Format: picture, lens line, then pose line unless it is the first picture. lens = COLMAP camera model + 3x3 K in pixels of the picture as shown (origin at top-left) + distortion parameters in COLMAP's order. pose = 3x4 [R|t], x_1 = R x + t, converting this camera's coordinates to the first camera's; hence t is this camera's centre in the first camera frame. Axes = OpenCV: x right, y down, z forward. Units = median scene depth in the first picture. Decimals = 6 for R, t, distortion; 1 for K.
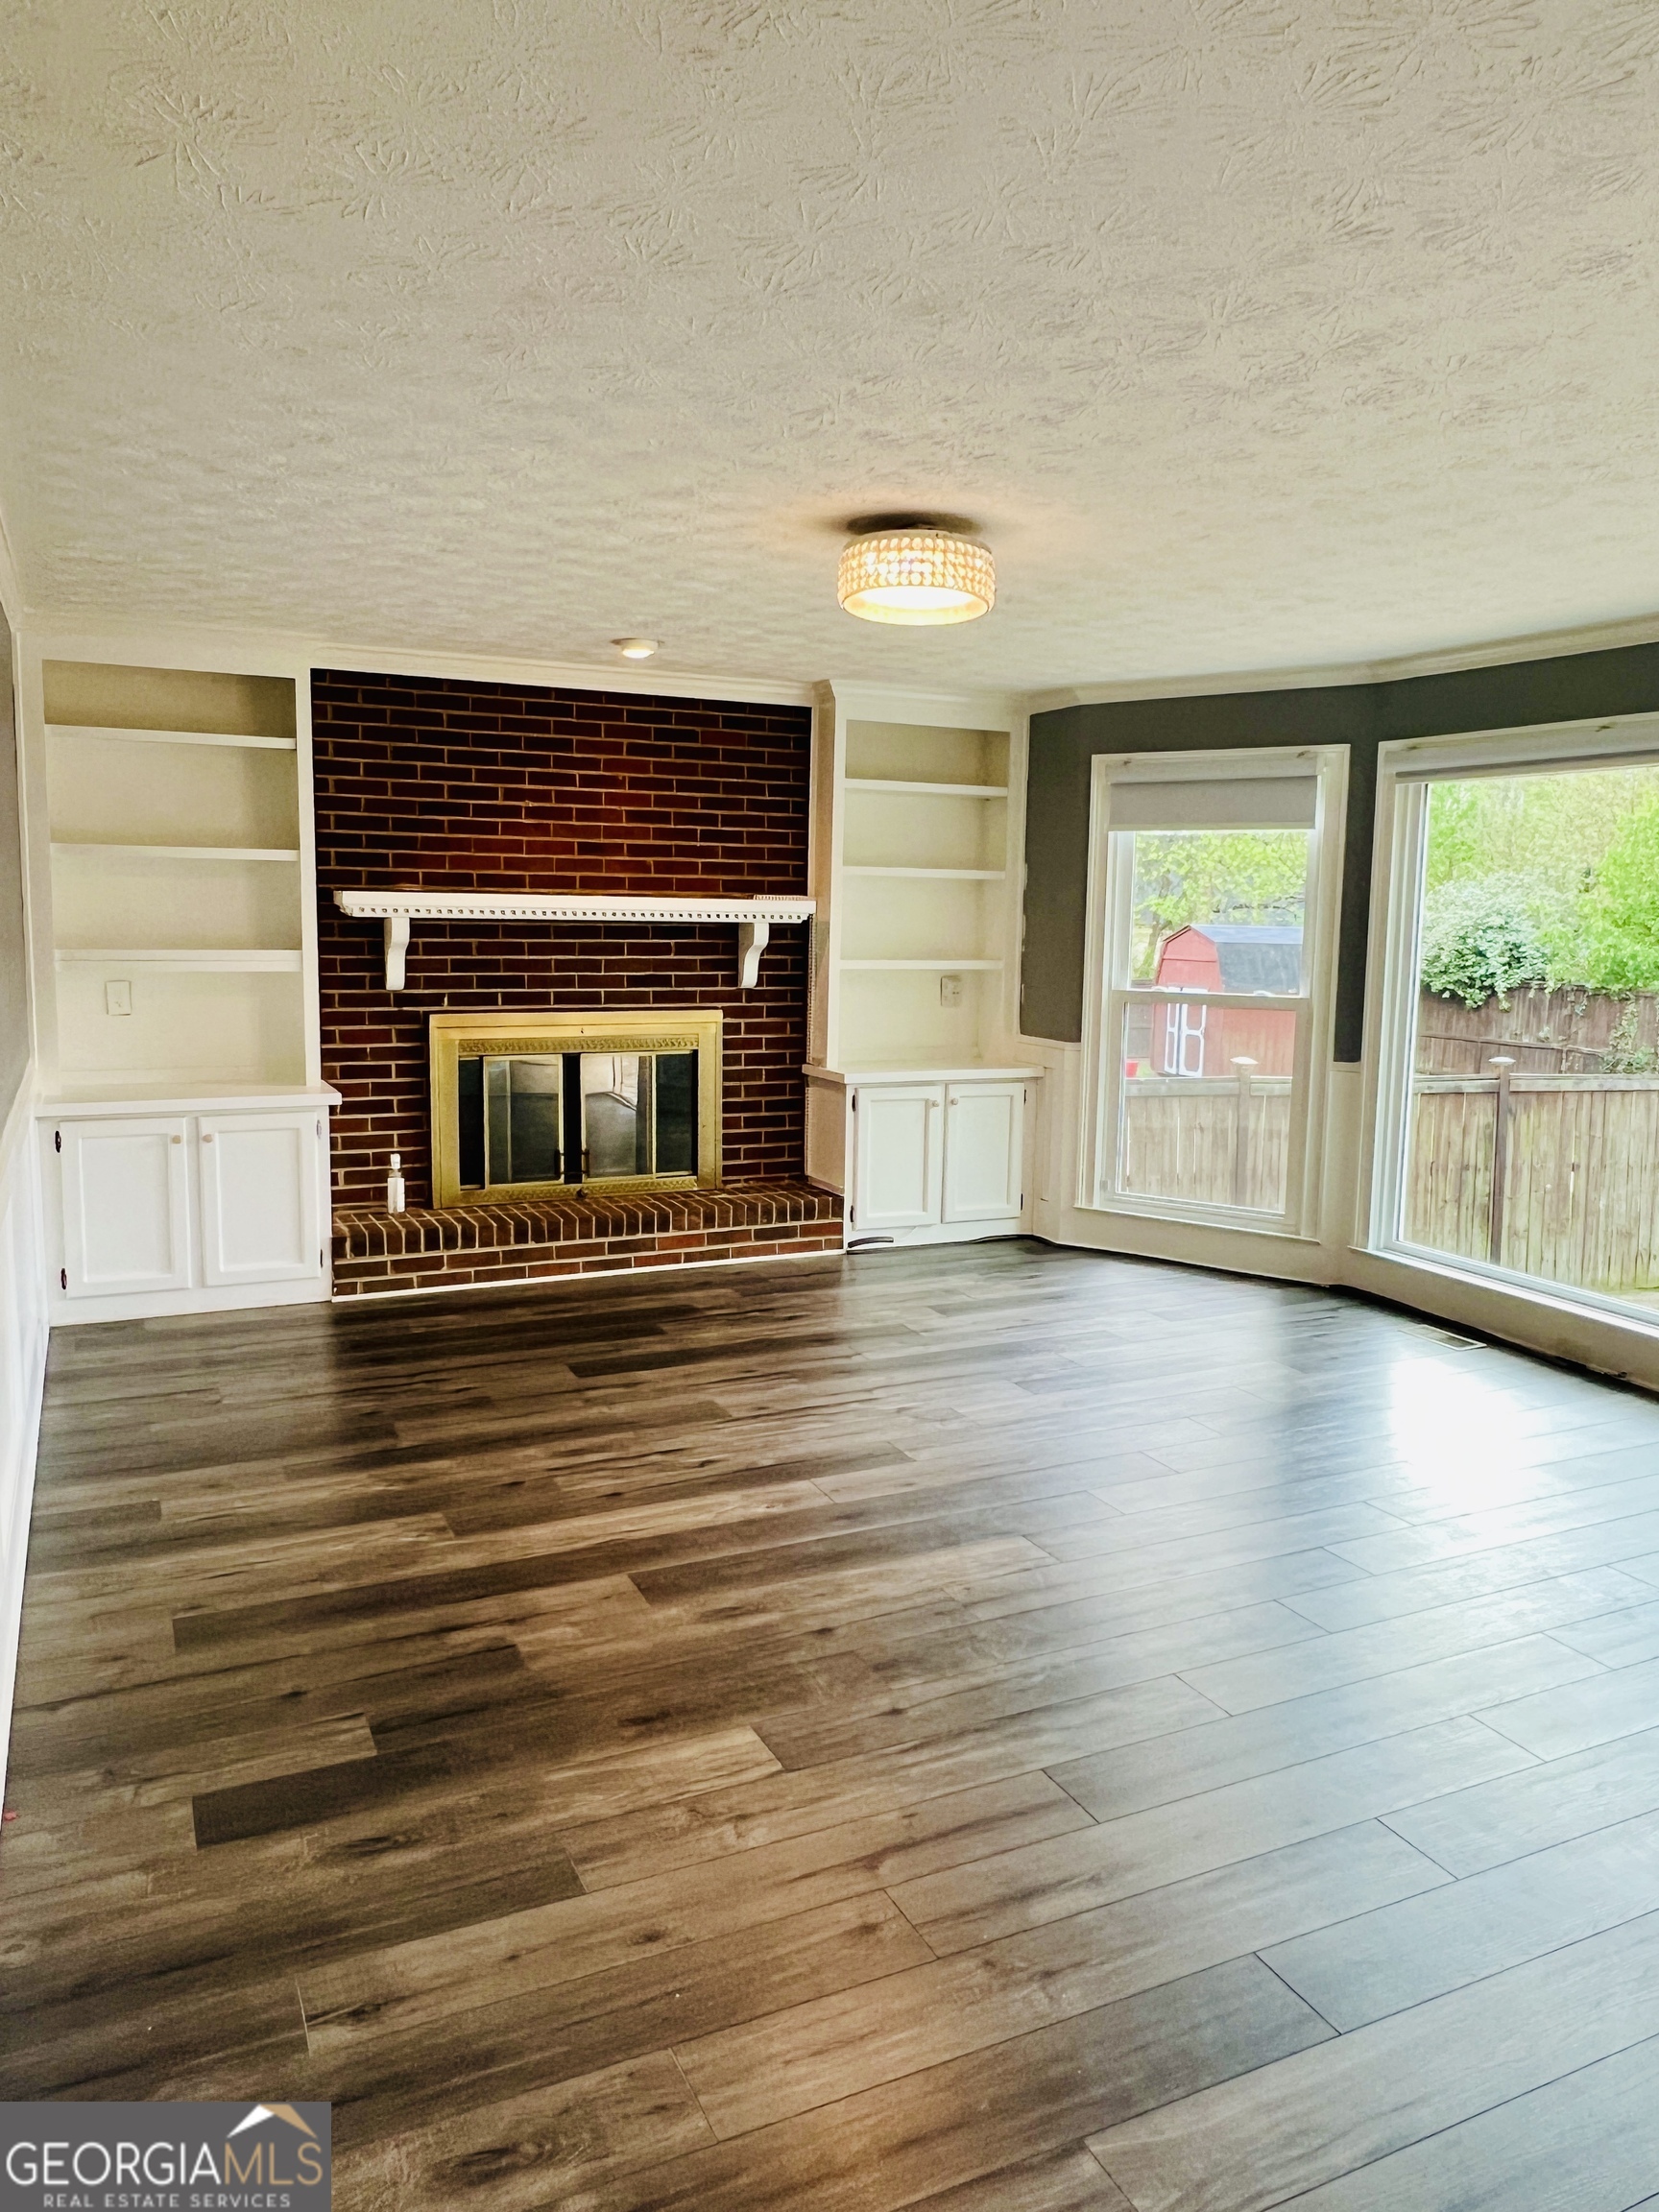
lens RADIAL K [[1562.1, 0, 842.0], [0, 1562.1, 1102.3], [0, 0, 1]] dist [0.003358, -0.008968]
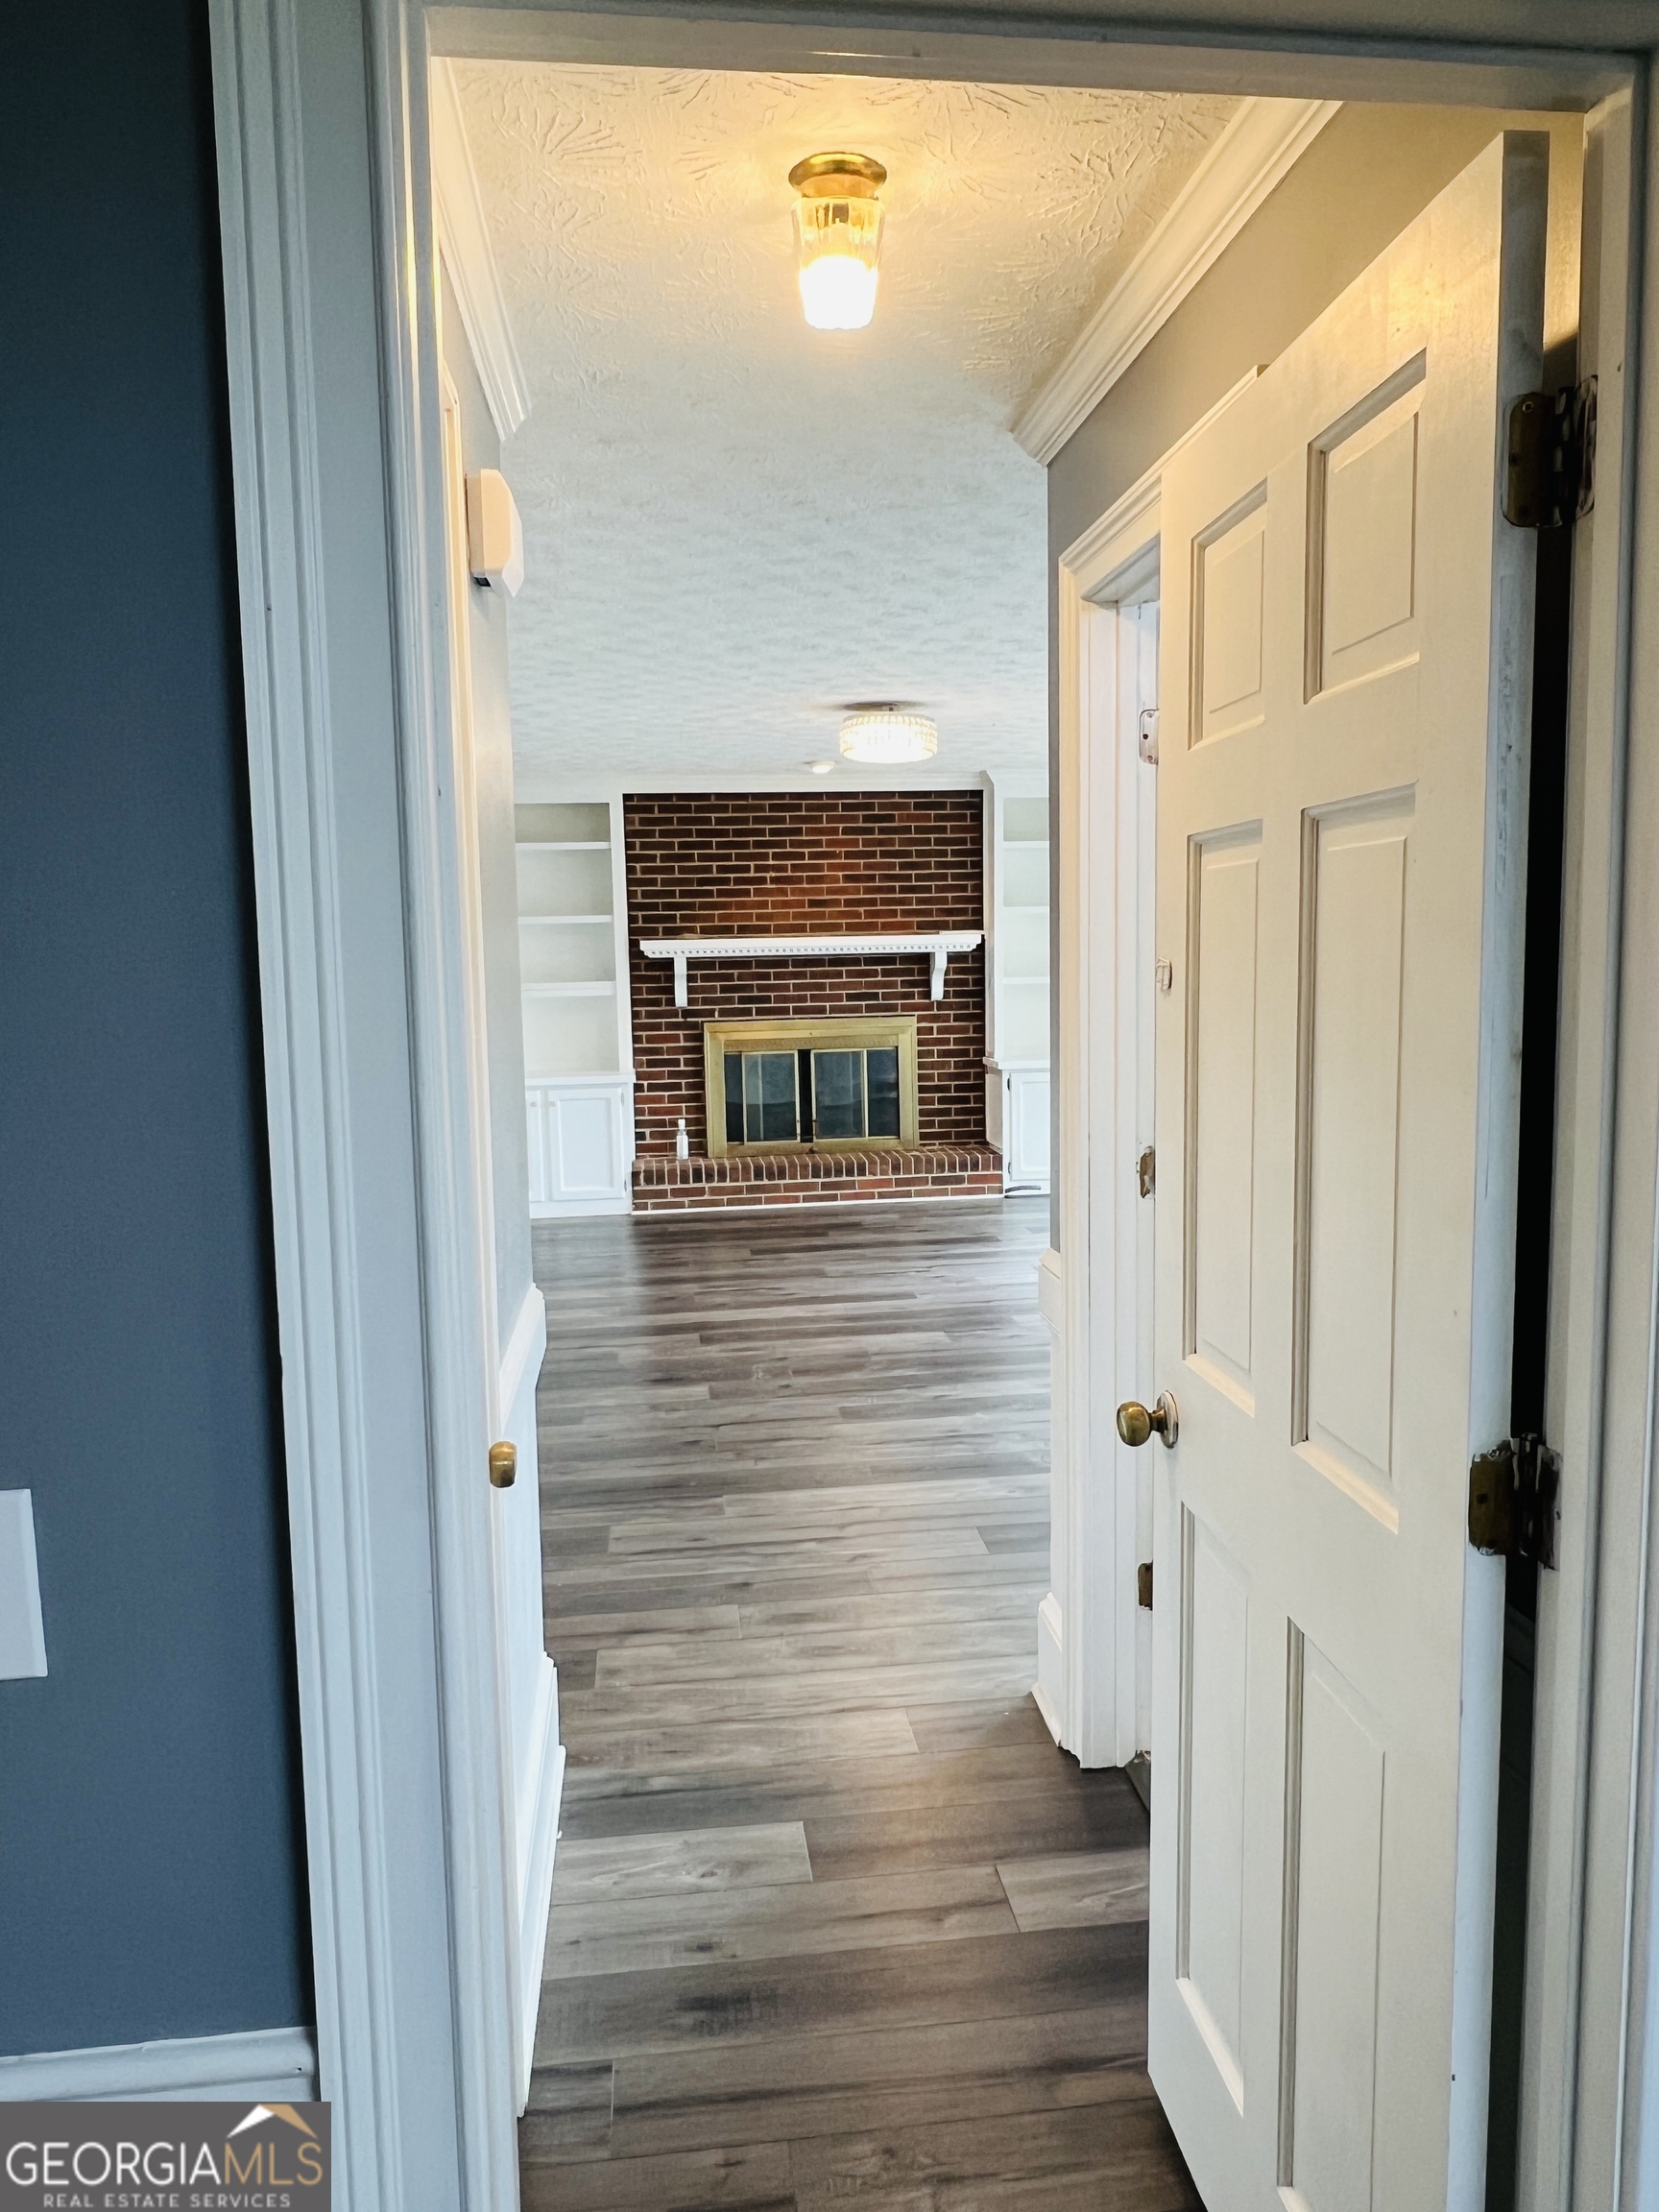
lens RADIAL K [[1562.1, 0, 826.4], [0, 1562.1, 1108.0], [0, 0, 1]] dist [0.003358, -0.008968]
pose [[0.944298, -0.003337, -0.329074, 0.318311], [-0.002805, 0.999831, -0.018187, 0.048391], [0.329079, 0.018097, 0.944129, -0.328563]]
